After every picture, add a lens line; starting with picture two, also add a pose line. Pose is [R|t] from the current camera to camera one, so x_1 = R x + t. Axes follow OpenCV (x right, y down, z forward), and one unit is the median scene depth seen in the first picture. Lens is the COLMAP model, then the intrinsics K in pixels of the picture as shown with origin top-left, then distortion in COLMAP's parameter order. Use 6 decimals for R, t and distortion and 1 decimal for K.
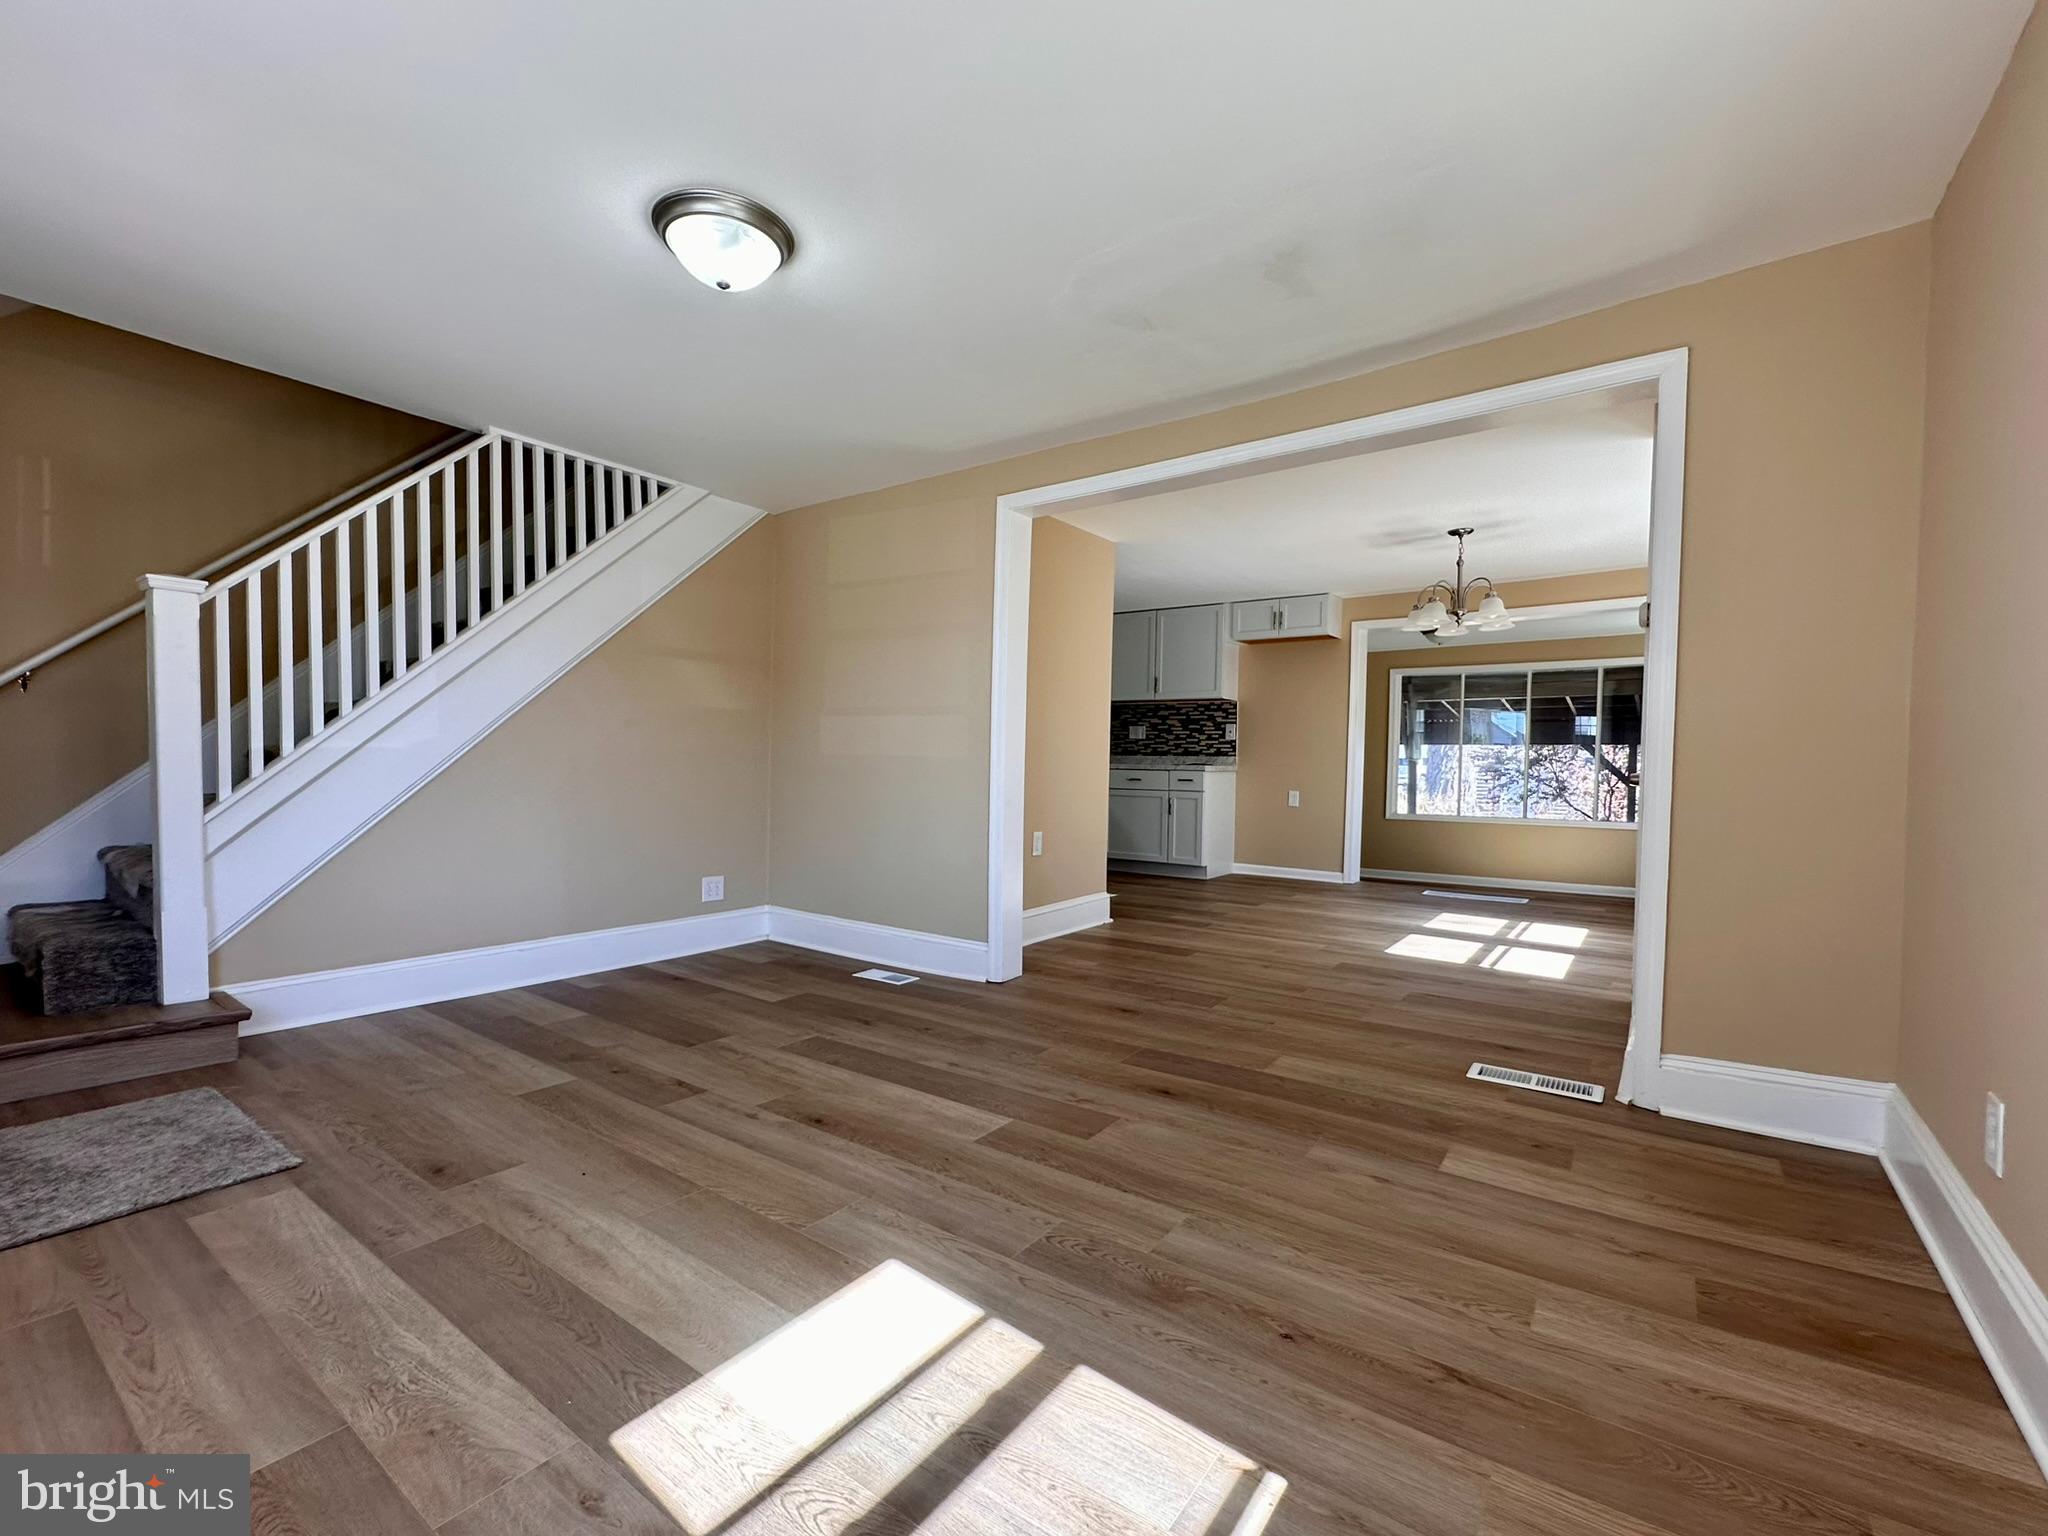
lens RADIAL K [[891.1, 0, 1016.0], [0, 891.1, 764.0], [0, 0, 1]] dist [-0.002973, 0.000763]
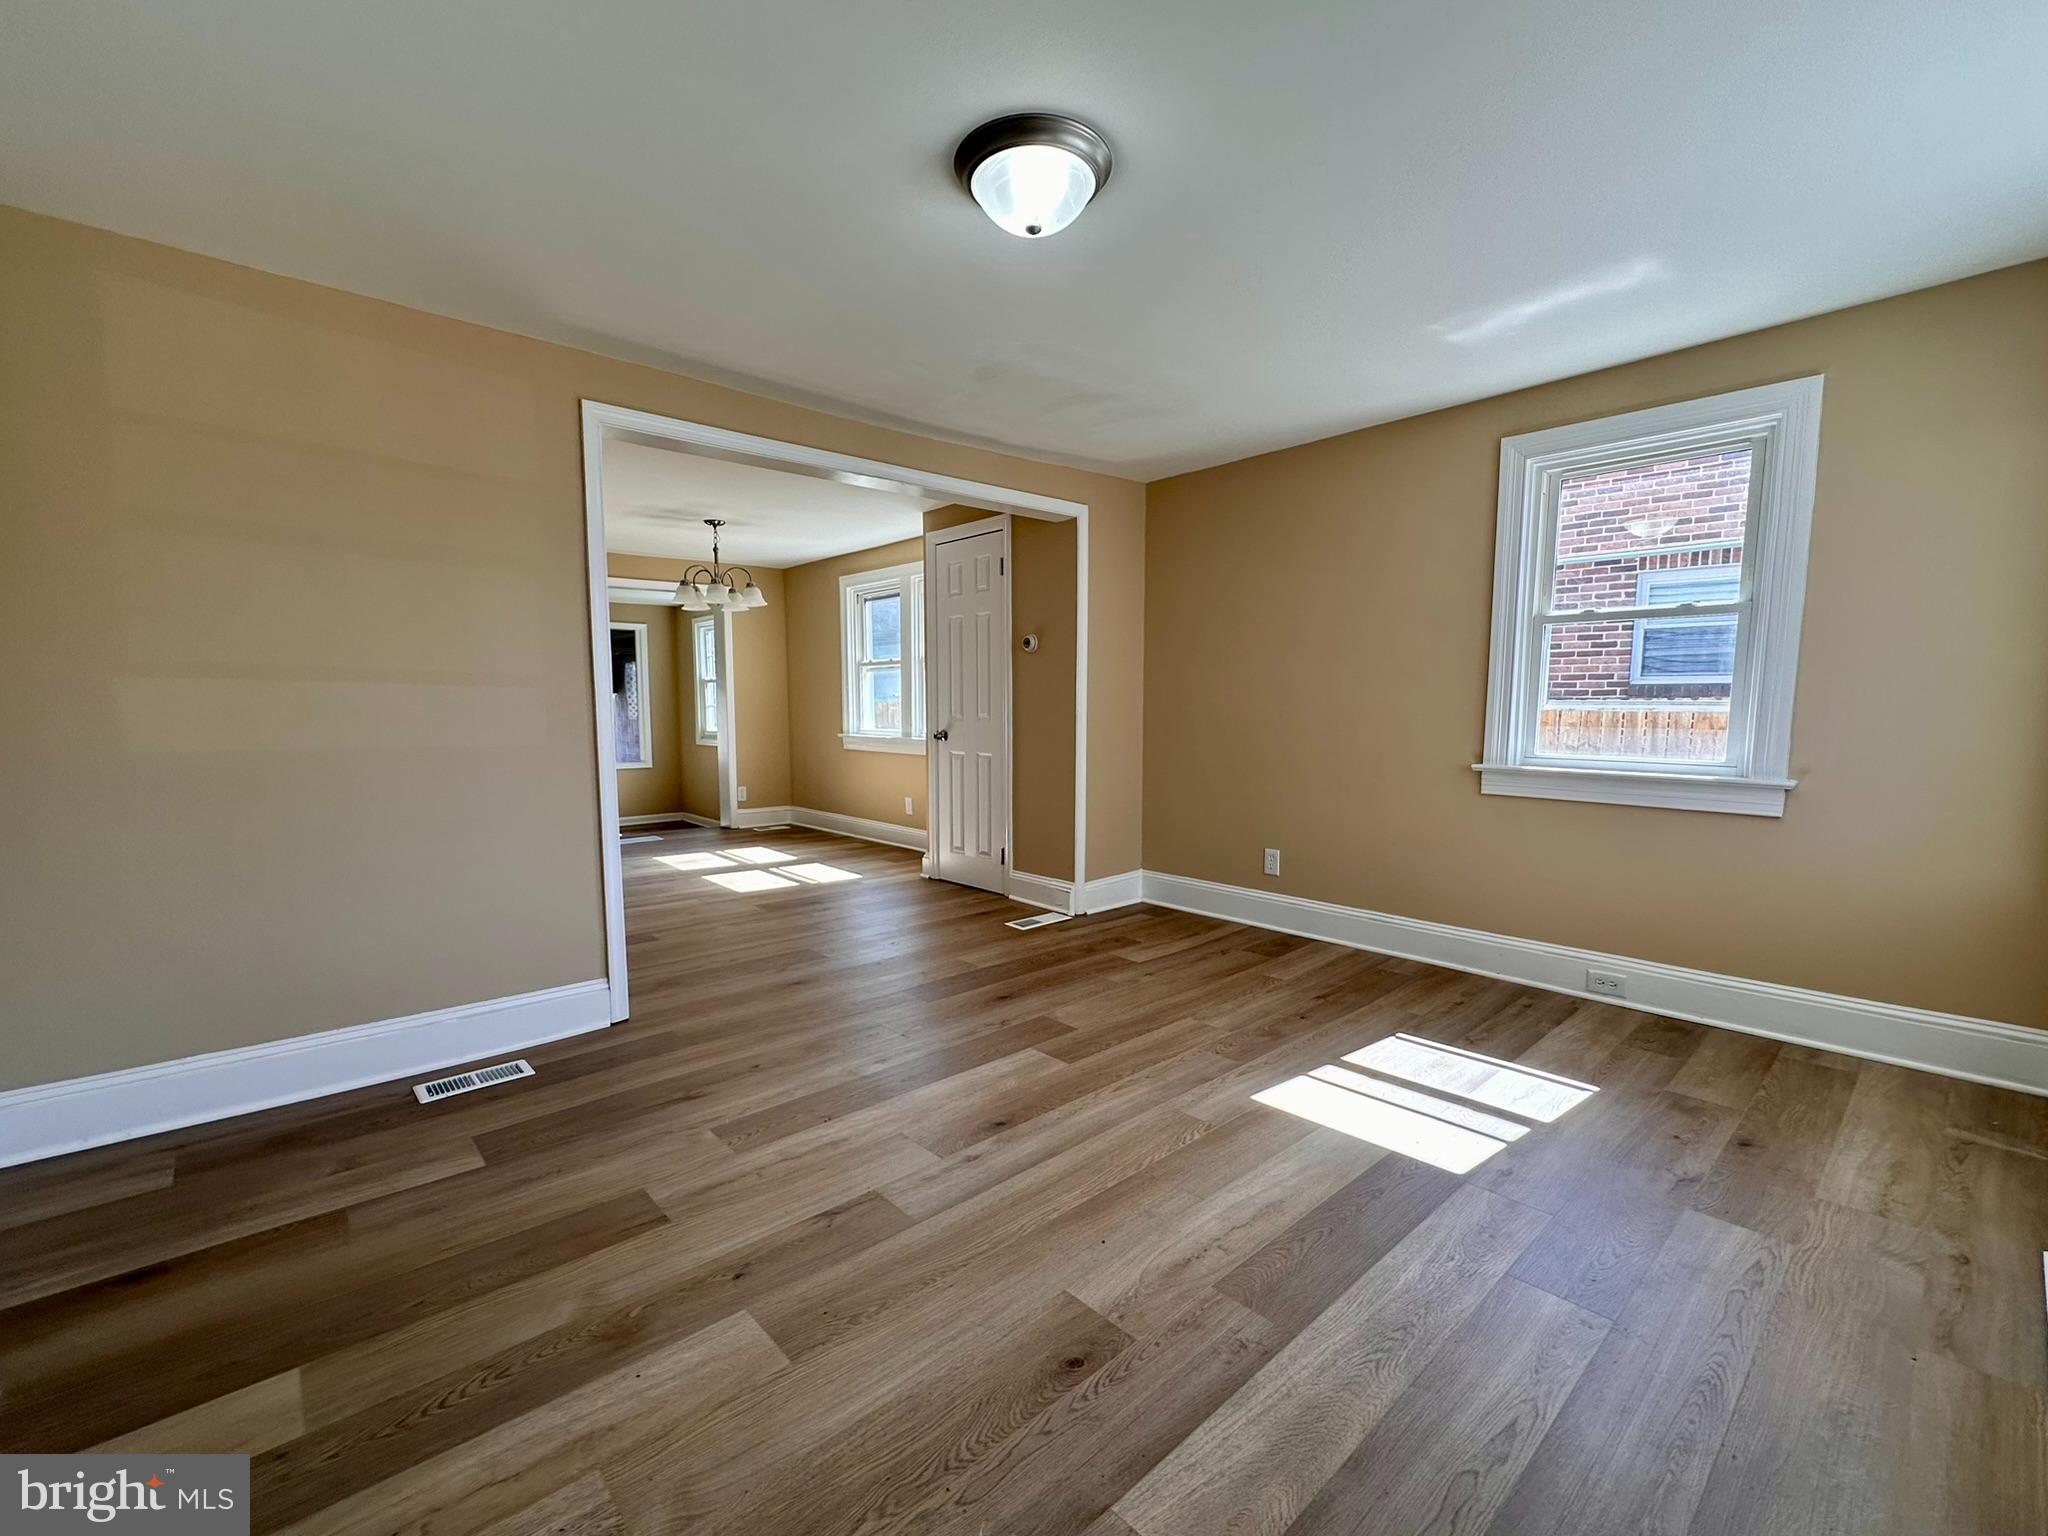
lens RADIAL K [[891.1, 0, 1016.0], [0, 891.1, 764.0], [0, 0, 1]] dist [-0.002973, 0.000763]
pose [[0.194626, -0.078262, 0.977750, -1.266353], [0.001999, 0.996841, 0.079392, -0.088568], [-0.980876, -0.013497, 0.194167, 0.863186]]
